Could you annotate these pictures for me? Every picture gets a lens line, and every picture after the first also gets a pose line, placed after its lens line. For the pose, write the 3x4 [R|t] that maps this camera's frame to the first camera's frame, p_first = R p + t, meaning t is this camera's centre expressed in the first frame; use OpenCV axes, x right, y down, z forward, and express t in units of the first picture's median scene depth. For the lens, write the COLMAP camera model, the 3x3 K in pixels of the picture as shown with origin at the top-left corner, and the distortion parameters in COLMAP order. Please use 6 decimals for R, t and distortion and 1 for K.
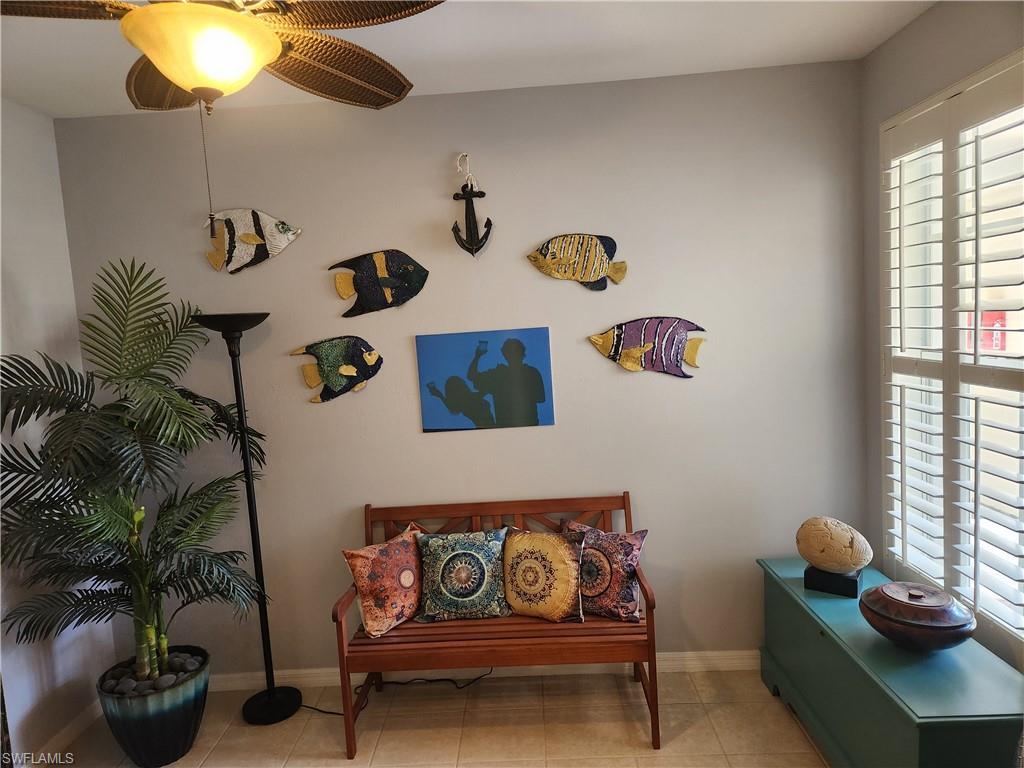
lens RADIAL K [[673.4, 0, 513.4], [0, 673.4, 378.9], [0, 0, 1]] dist [0.079775, -0.067740]
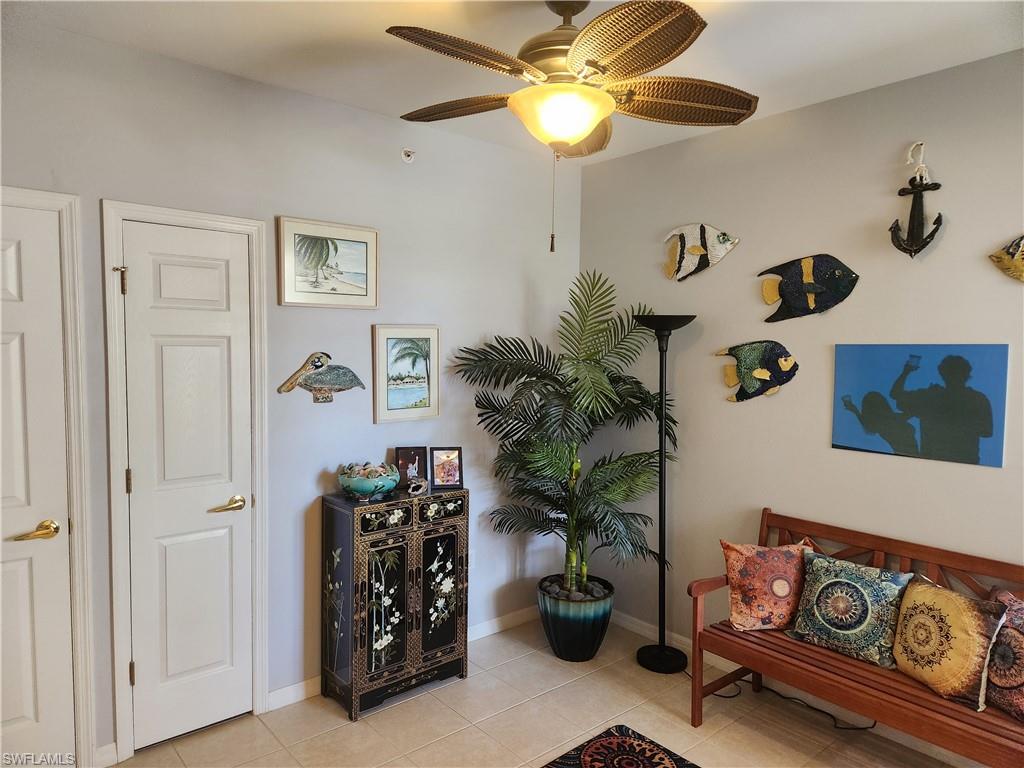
lens RADIAL K [[678.3, 0, 510.5], [0, 678.3, 390.2], [0, 0, 1]] dist [0.067775, -0.068475]
pose [[0.665194, 0.115372, -0.737704, 0.276658], [-0.116924, 0.991897, 0.049695, 0.005188], [0.737459, 0.053198, 0.673293, 0.021656]]
